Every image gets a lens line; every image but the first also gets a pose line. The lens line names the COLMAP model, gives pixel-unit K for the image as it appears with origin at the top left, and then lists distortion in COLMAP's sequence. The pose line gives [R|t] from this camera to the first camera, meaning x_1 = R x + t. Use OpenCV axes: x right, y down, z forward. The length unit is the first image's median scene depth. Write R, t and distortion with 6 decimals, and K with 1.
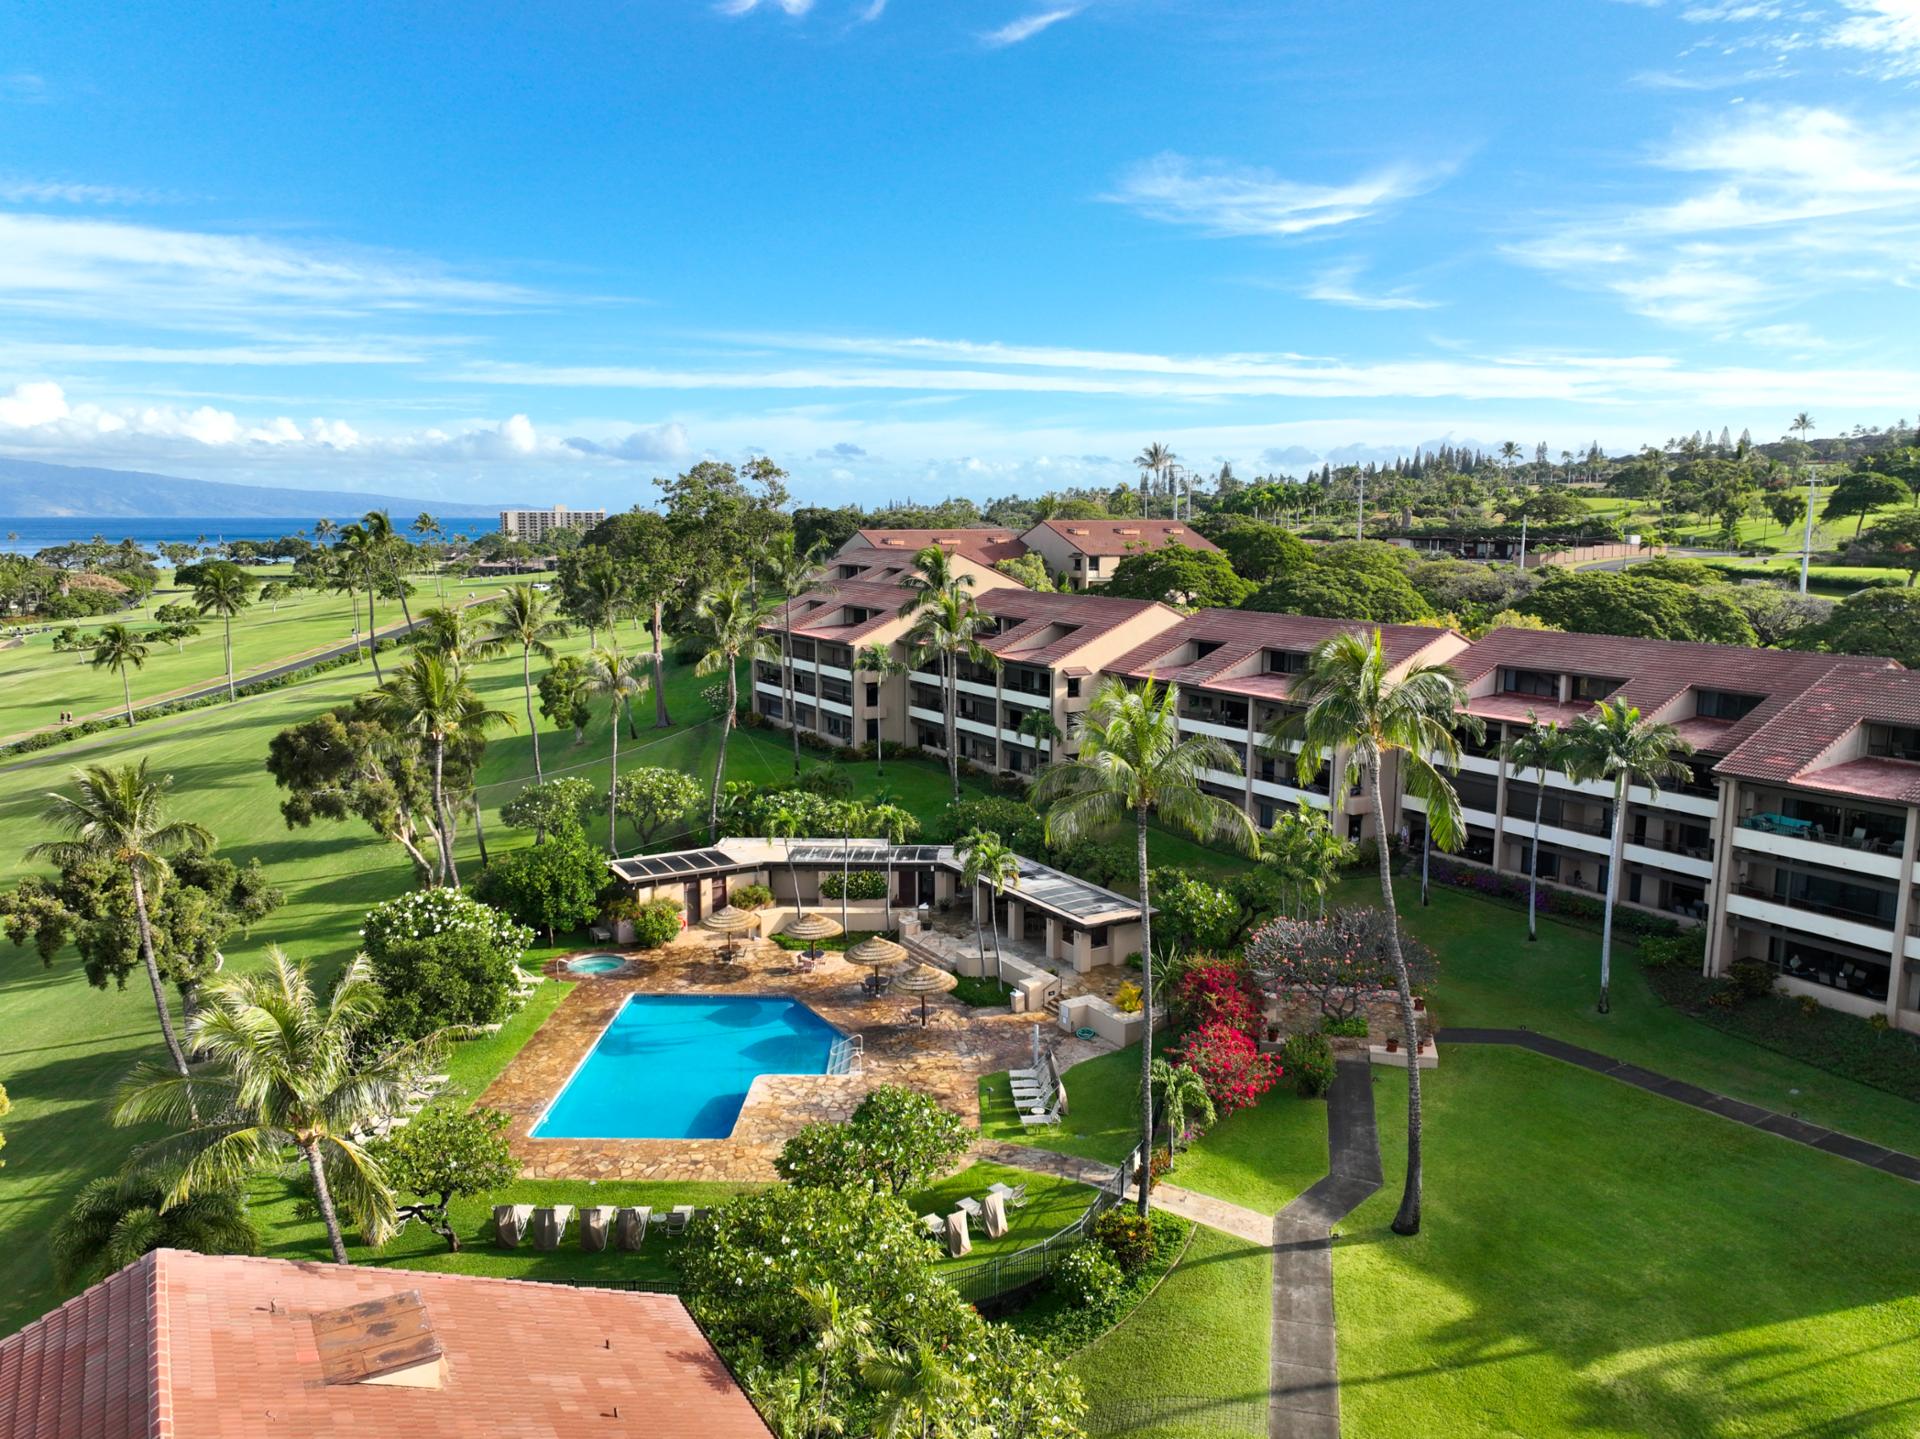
lens RADIAL K [[1344.3, 0, 962.6], [0, 1344.3, 752.2], [0, 0, 1]] dist [0.002496, 0.014398]
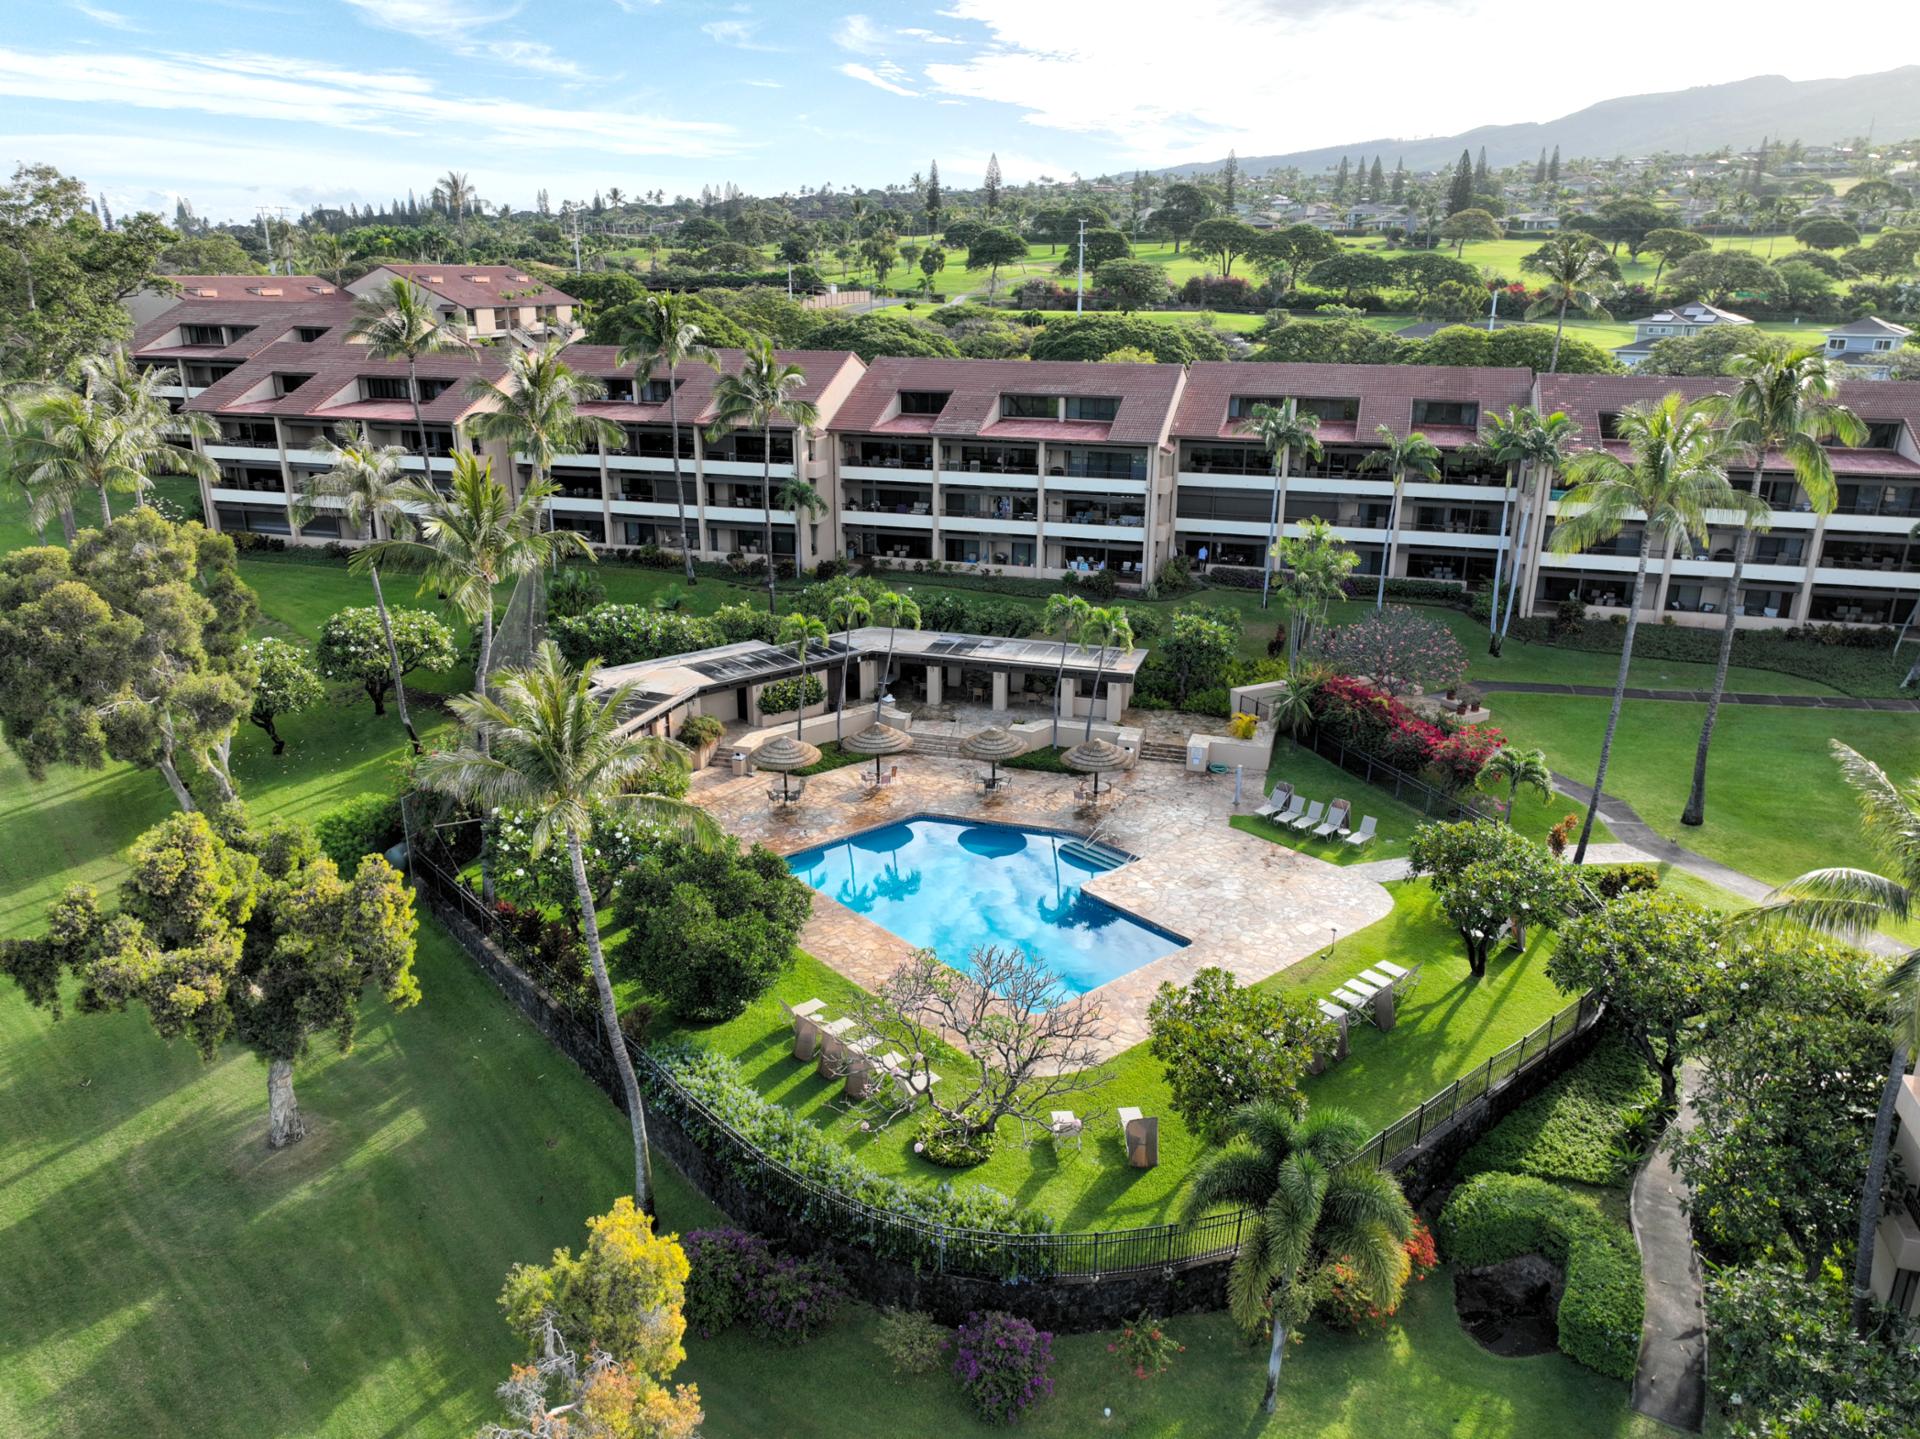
lens RADIAL K [[1344.3, 0, 960.0], [0, 1344.3, 720.0], [0, 0, 1]] dist [0.002496, 0.014398]
pose [[0.749629, -0.208952, 0.628009, -0.390501], [0.112453, 0.975271, 0.190263, -0.027144], [-0.652235, -0.072005, 0.754590, 0.190070]]
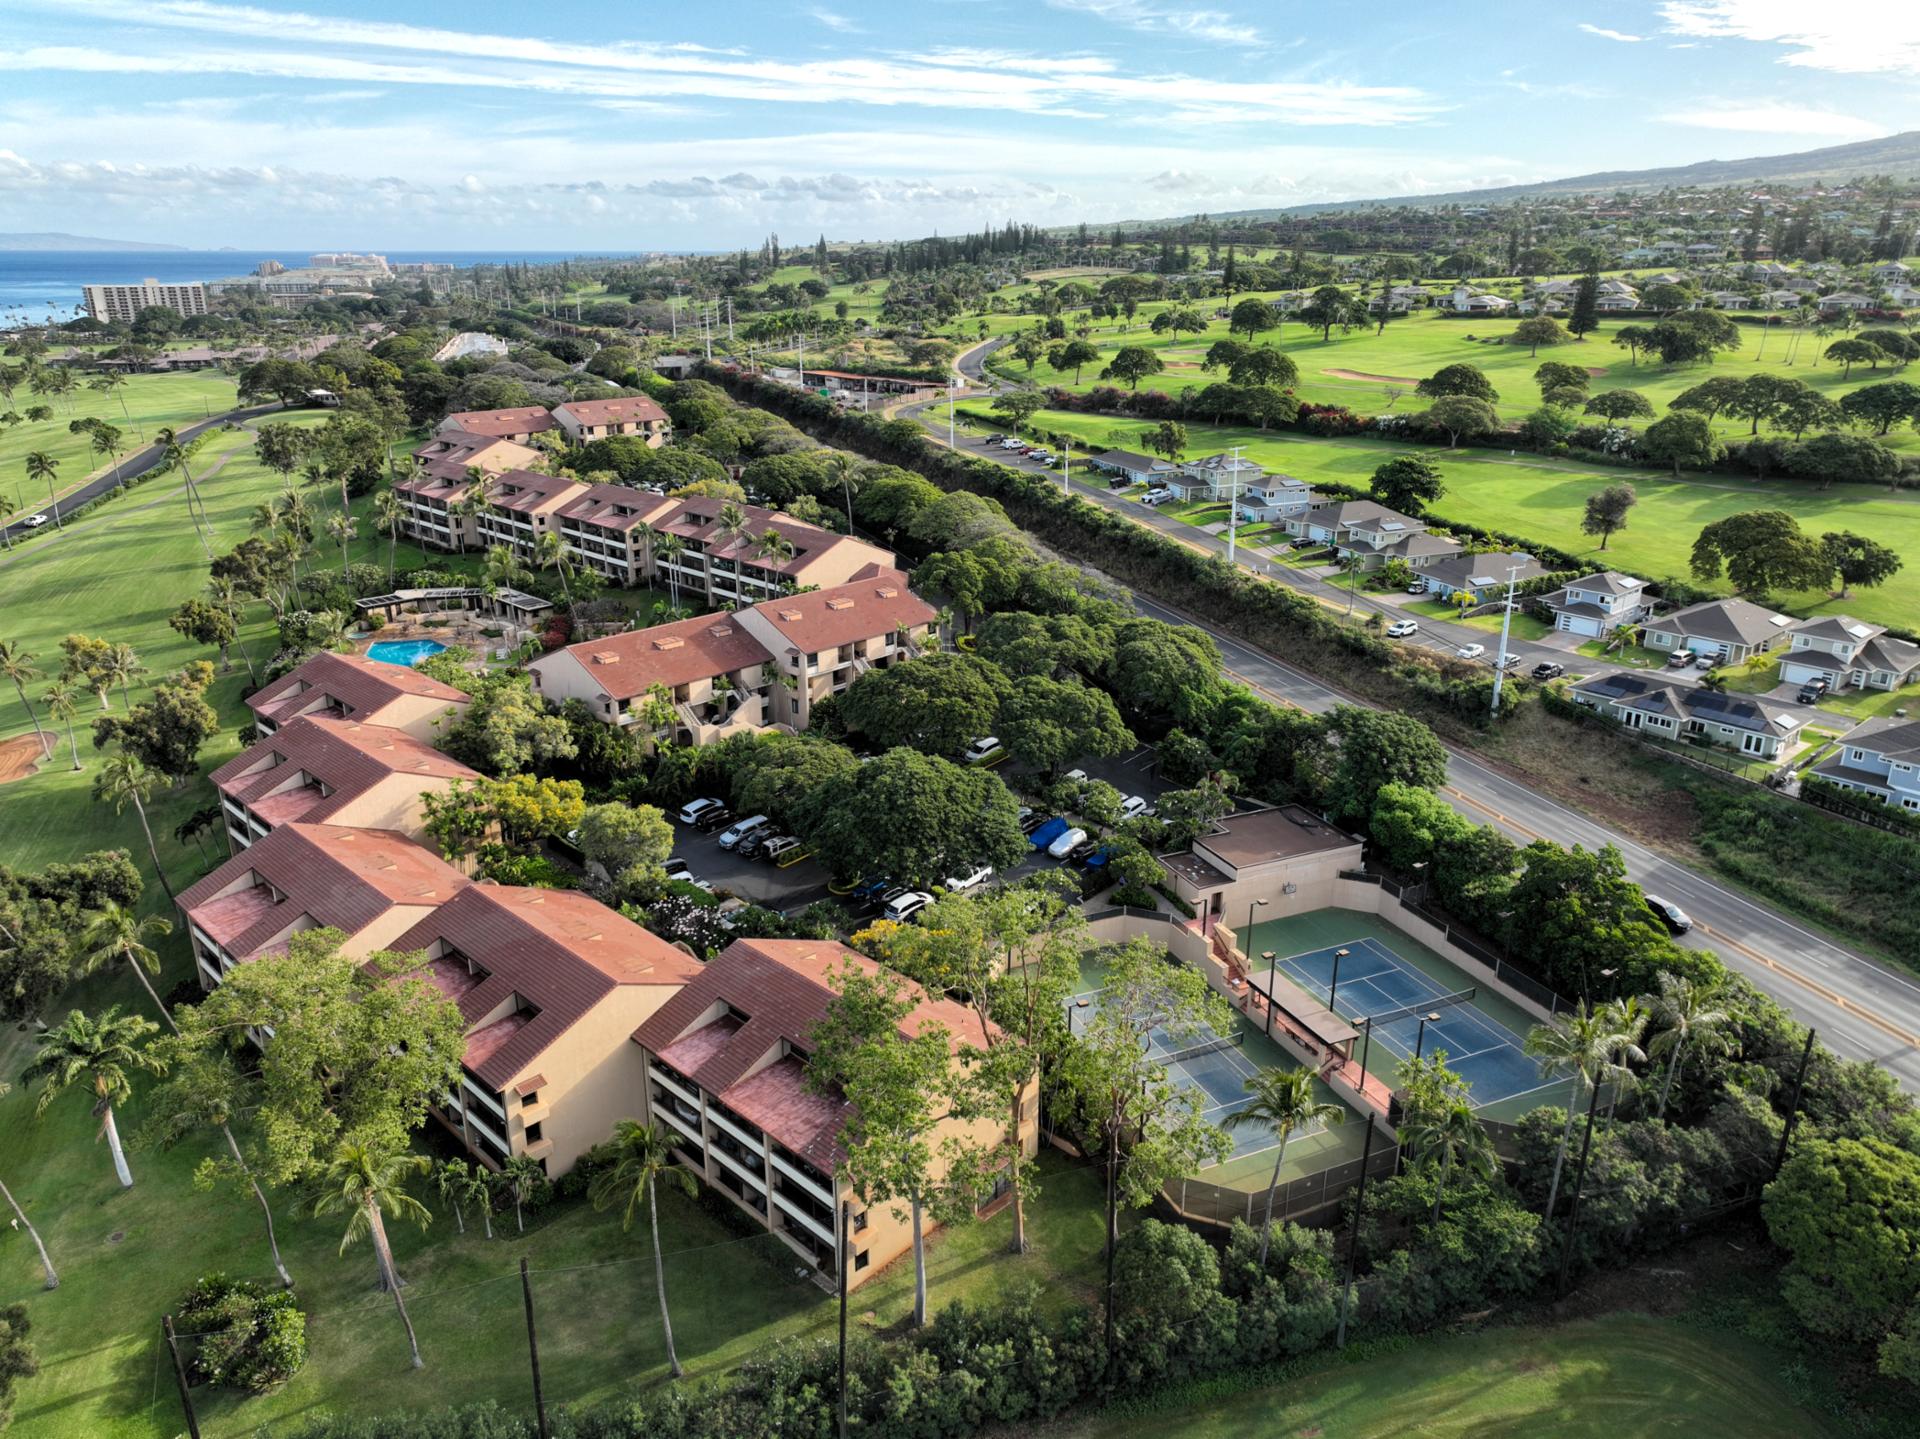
lens RADIAL K [[1344.3, 0, 956.5], [0, 1344.3, 710.6], [0, 0, 1]] dist [0.002496, 0.014398]
pose [[0.969369, -0.080855, 0.231919, 0.185383], [0.043772, 0.986016, 0.160800, -0.057966], [-0.241677, -0.145723, 0.959352, -1.335177]]
